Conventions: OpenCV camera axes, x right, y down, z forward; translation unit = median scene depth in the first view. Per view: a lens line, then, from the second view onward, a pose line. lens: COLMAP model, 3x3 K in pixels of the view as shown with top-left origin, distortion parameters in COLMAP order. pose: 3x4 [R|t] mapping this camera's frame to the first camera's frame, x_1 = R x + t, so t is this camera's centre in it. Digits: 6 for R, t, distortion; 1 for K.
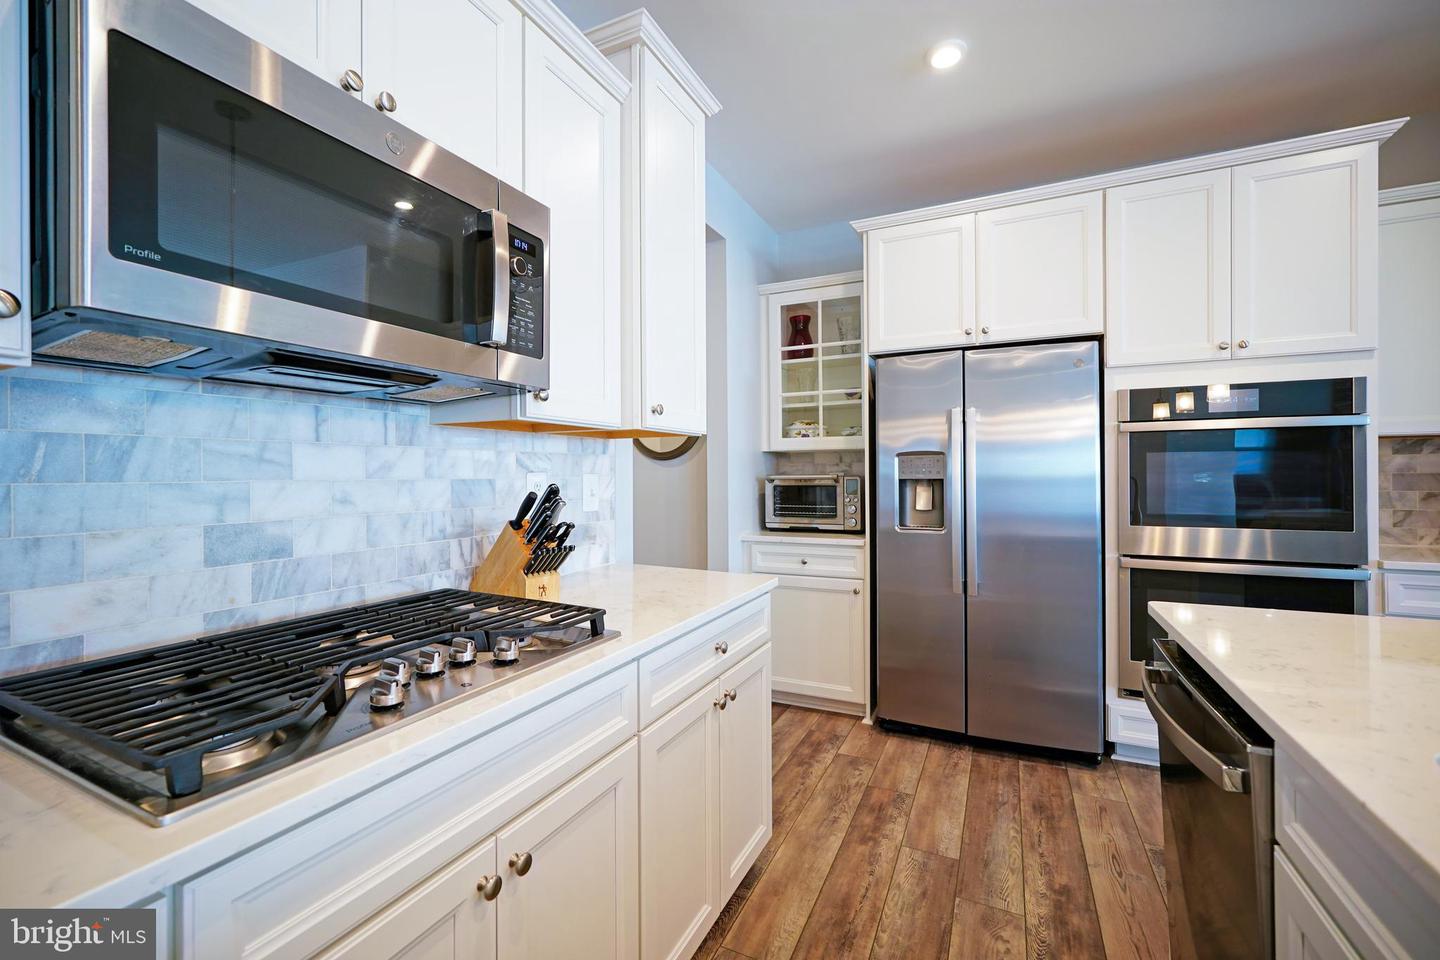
lens RADIAL K [[609.0, 0, 710.3], [0, 609.0, 474.4], [0, 0, 1]] dist [-0.005168, 0.003204]
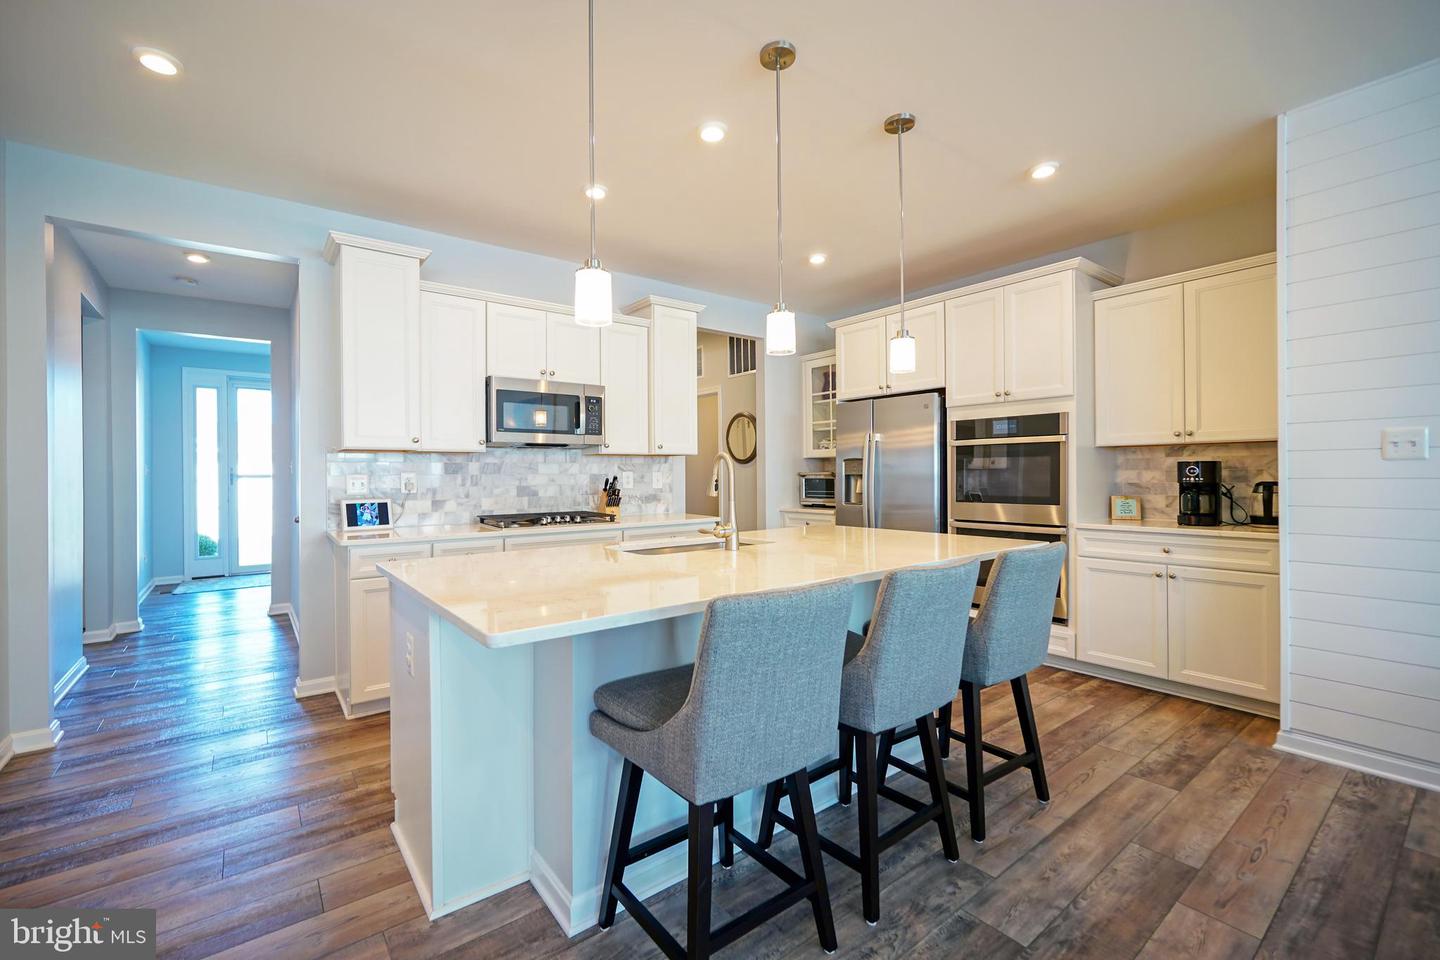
lens RADIAL K [[609.0, 0, 716.3], [0, 609.0, 476.2], [0, 0, 1]] dist [-0.005168, 0.003204]
pose [[0.899653, -0.000111, -0.436605, 0.827209], [0.002353, 0.999987, 0.004594, 0.004009], [0.436599, -0.005160, 0.899642, -0.796217]]
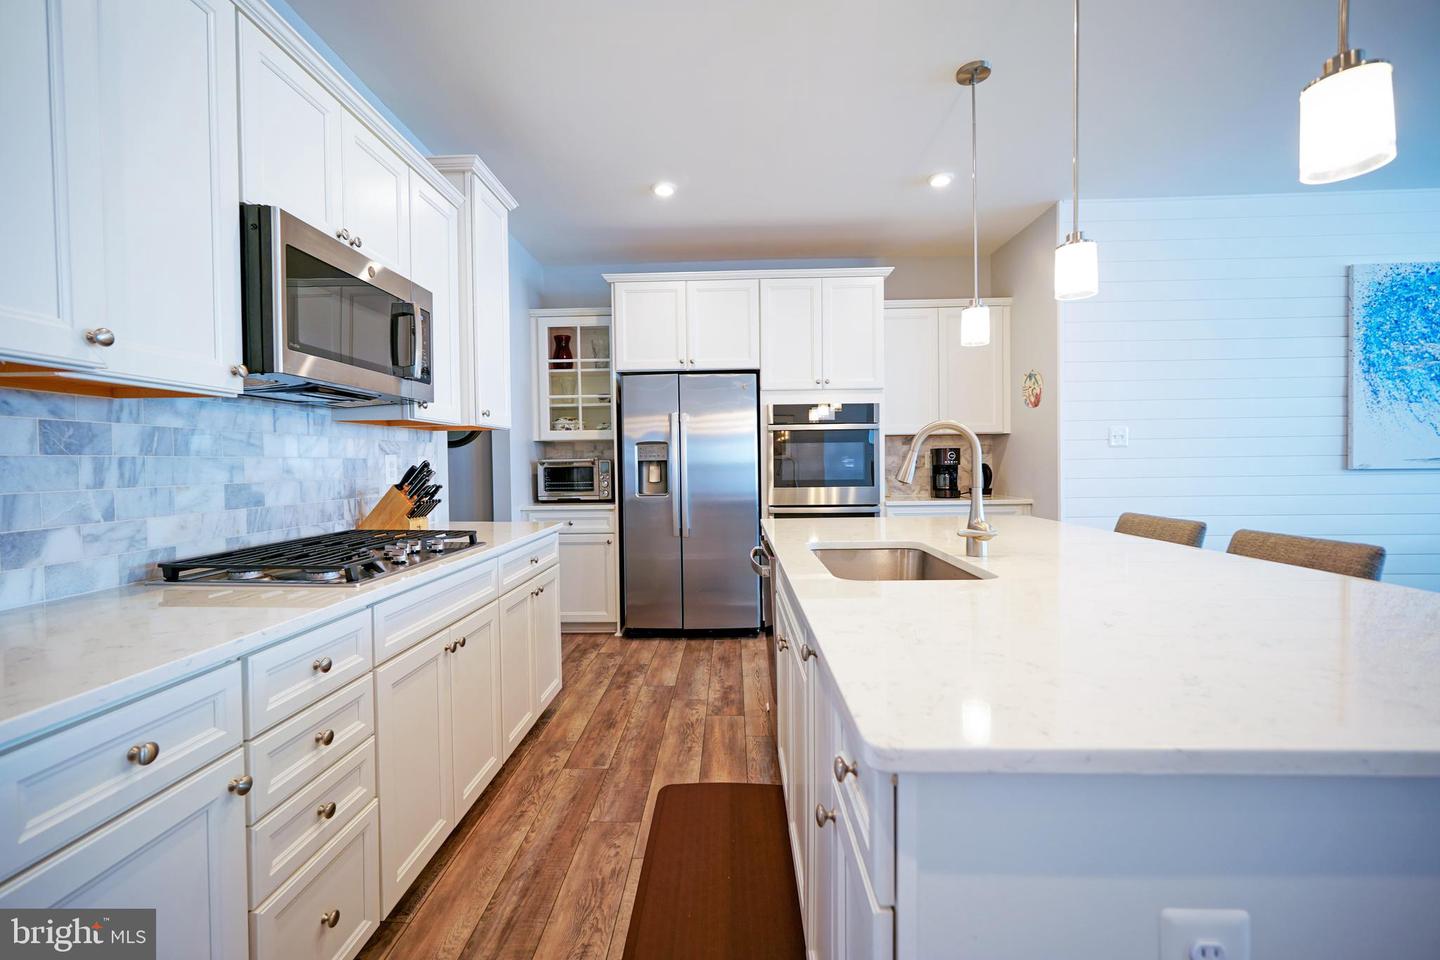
lens RADIAL K [[609.0, 0, 714.1], [0, 609.0, 474.5], [0, 0, 1]] dist [-0.005168, 0.003204]
pose [[0.911543, -0.015316, 0.410920, -0.131963], [0.008627, 0.999798, 0.018128, 0.017366], [-0.411115, -0.012980, 0.911491, -0.431942]]
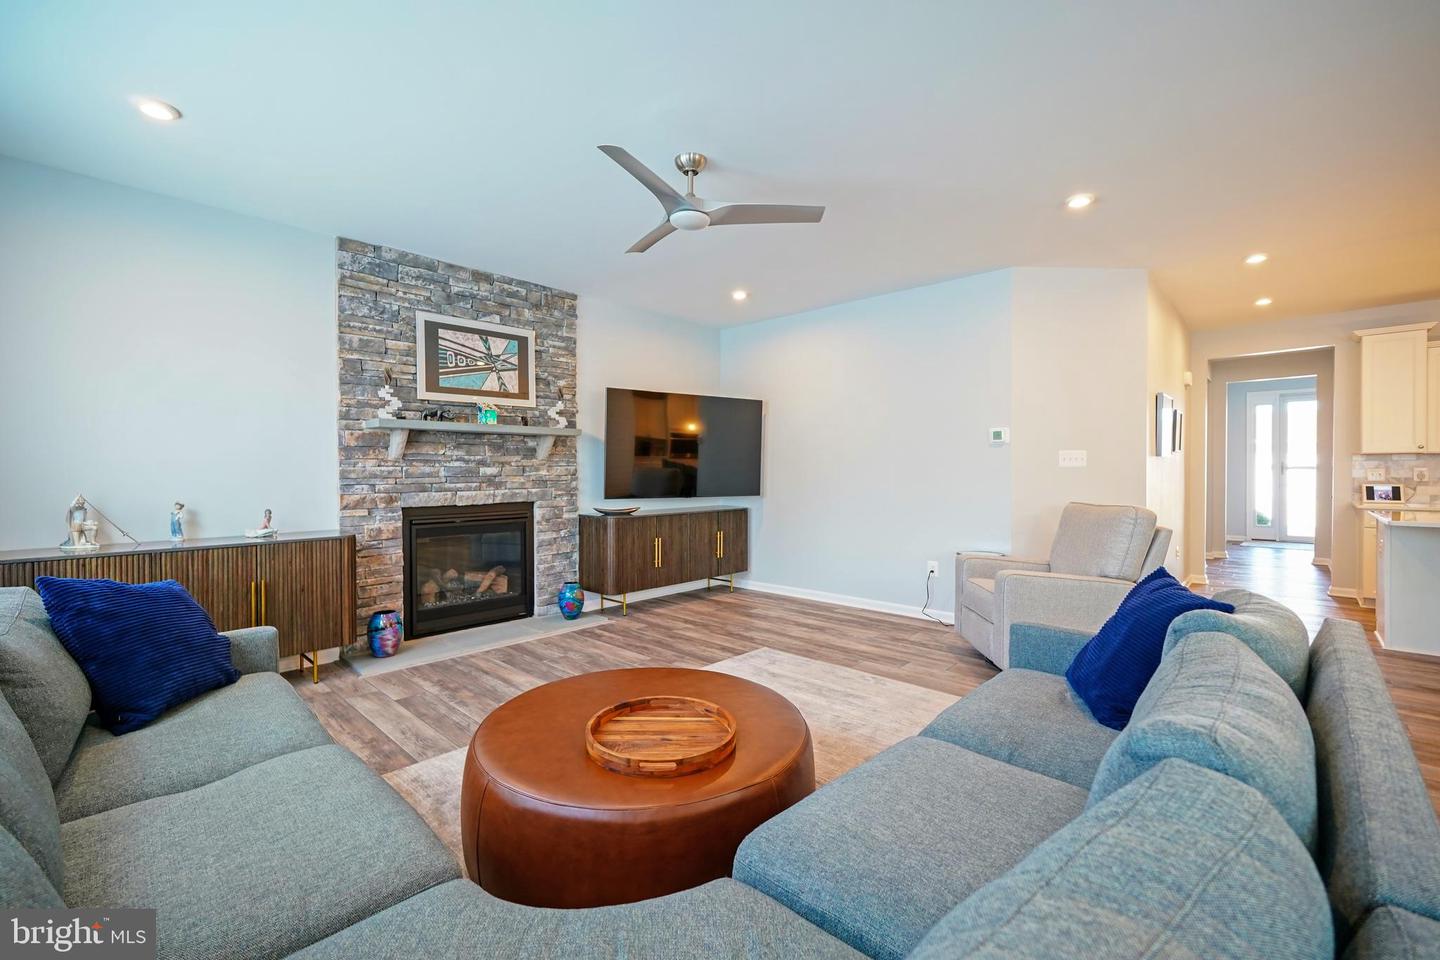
lens RADIAL K [[609.0, 0, 706.6], [0, 609.0, 475.1], [0, 0, 1]] dist [-0.005168, 0.003204]
pose [[-0.297254, 0.013936, -0.954697, 2.367898], [0.005083, 0.999902, 0.013014, -0.012431], [0.954785, -0.000984, -0.297296, -1.598119]]
